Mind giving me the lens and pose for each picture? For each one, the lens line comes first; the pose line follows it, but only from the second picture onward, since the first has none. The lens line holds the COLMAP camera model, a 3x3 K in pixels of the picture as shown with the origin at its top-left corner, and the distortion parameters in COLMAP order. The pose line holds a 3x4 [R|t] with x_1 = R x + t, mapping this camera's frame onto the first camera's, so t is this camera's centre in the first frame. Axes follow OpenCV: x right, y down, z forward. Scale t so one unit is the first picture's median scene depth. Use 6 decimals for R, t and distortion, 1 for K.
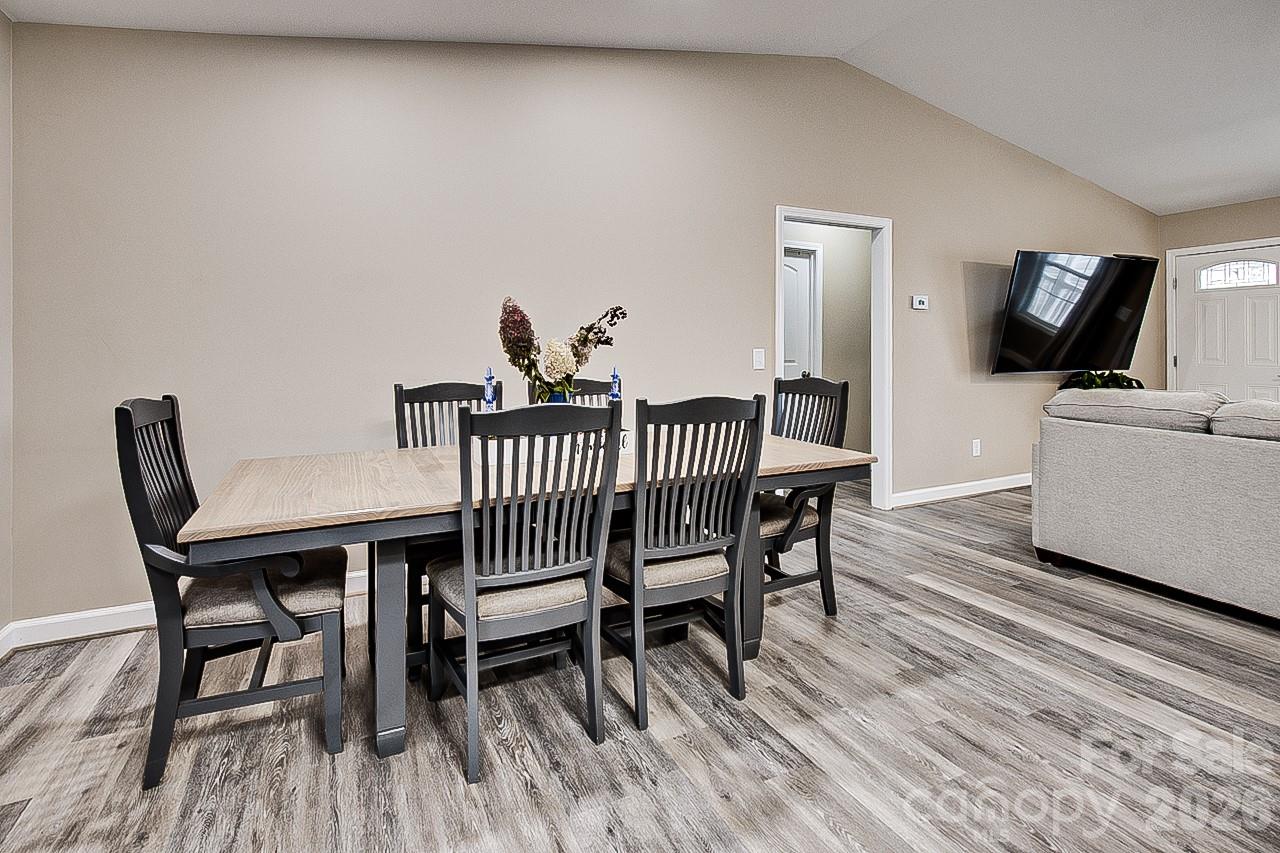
lens RADIAL K [[598.7, 0, 640.0], [0, 598.7, 426.5], [0, 0, 1]] dist [-0.000836, -0.000073]
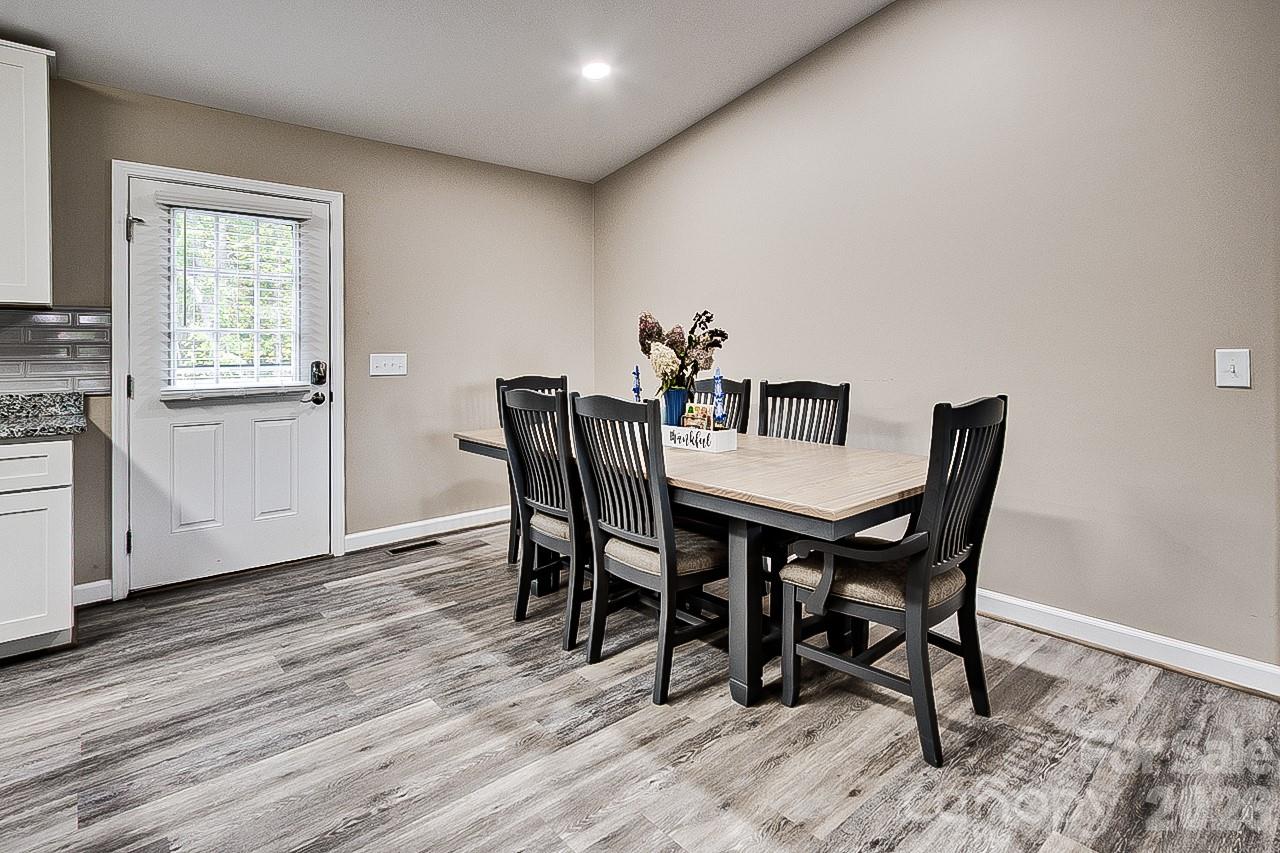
lens RADIAL K [[627.8, 0, 637.1], [0, 627.8, 360.1], [0, 0, 1]] dist [0.003932, 0.000738]
pose [[0.230057, -0.022845, -0.972909, 1.302708], [-0.085438, 0.995390, -0.043575, -0.061291], [0.969420, 0.093148, 0.227045, 0.758801]]
